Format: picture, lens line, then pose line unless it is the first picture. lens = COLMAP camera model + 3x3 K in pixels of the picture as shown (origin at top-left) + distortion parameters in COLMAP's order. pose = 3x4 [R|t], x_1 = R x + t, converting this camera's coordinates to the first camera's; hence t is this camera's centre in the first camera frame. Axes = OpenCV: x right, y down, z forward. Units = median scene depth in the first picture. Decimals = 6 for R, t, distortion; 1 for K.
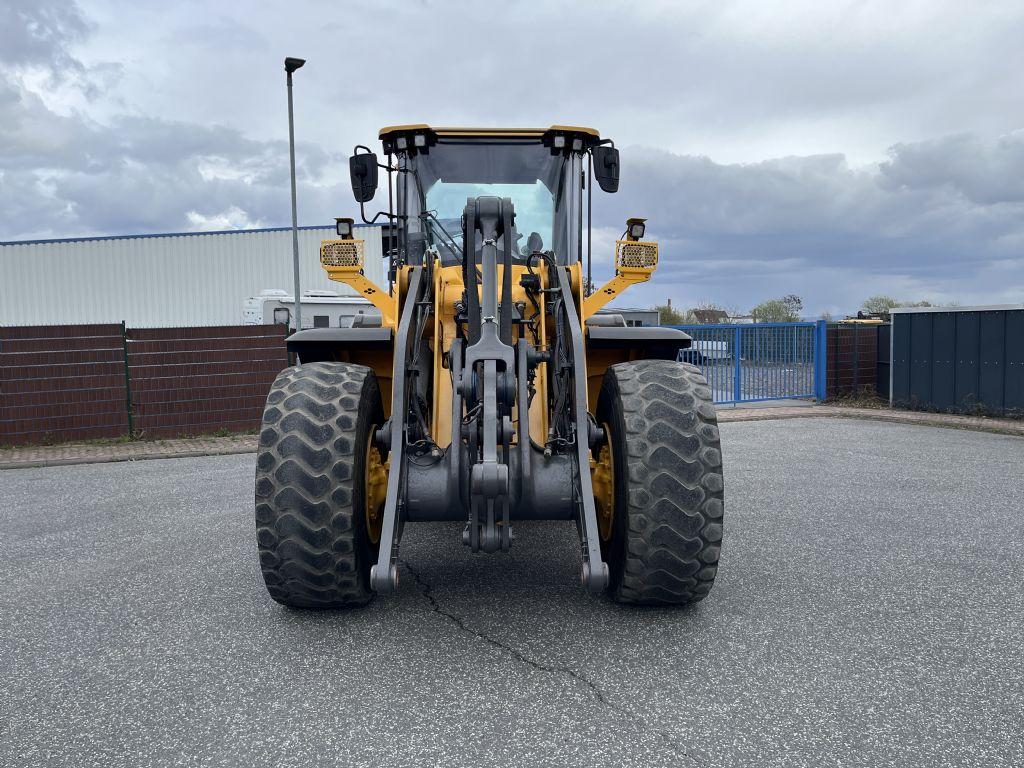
lens RADIAL K [[833.3, 0, 515.5], [0, 833.3, 385.6], [0, 0, 1]] dist [0.043568, -0.018288]
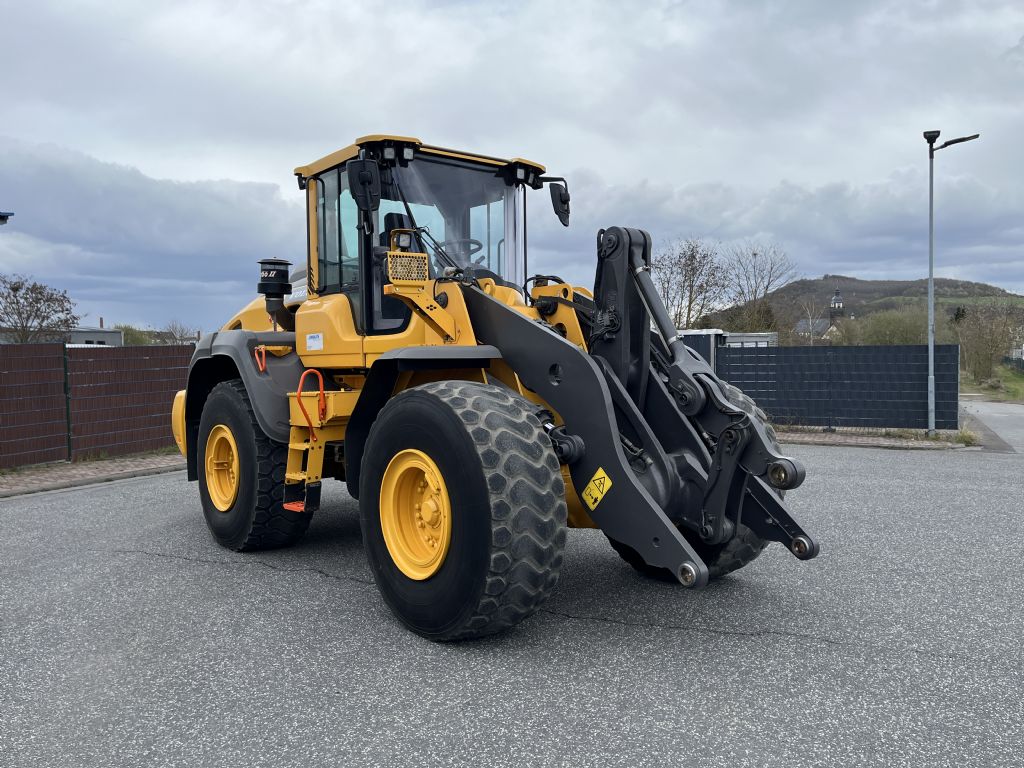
lens RADIAL K [[833.3, 0, 515.5], [0, 833.3, 385.6], [0, 0, 1]] dist [0.043568, -0.018288]
pose [[0.802591, -0.020434, 0.596179, -0.804218], [0.036198, 0.999240, -0.014481, -0.006722], [-0.595430, 0.033203, 0.802721, 0.205922]]
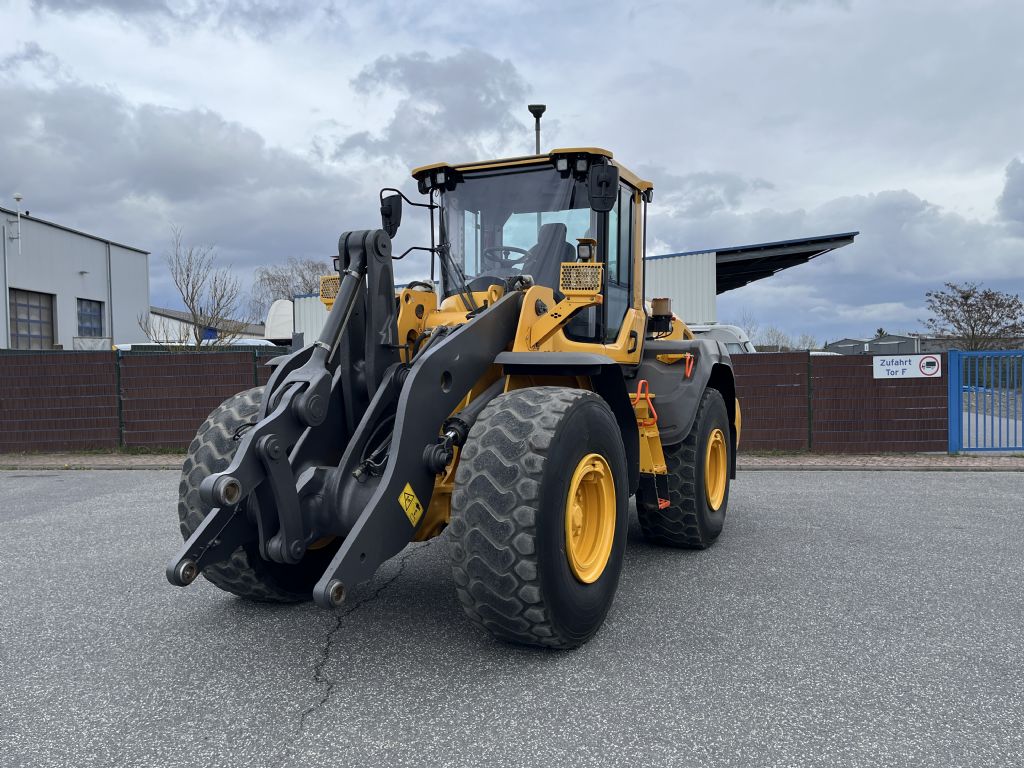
lens RADIAL K [[834.9, 0, 518.8], [0, 834.9, 384.9], [0, 0, 1]] dist [0.075328, -0.080205]
pose [[0.883891, 0.014957, -0.467454, 0.637641], [-0.031074, 0.999158, -0.026786, -0.006268], [0.466660, 0.038202, 0.883611, 0.152214]]
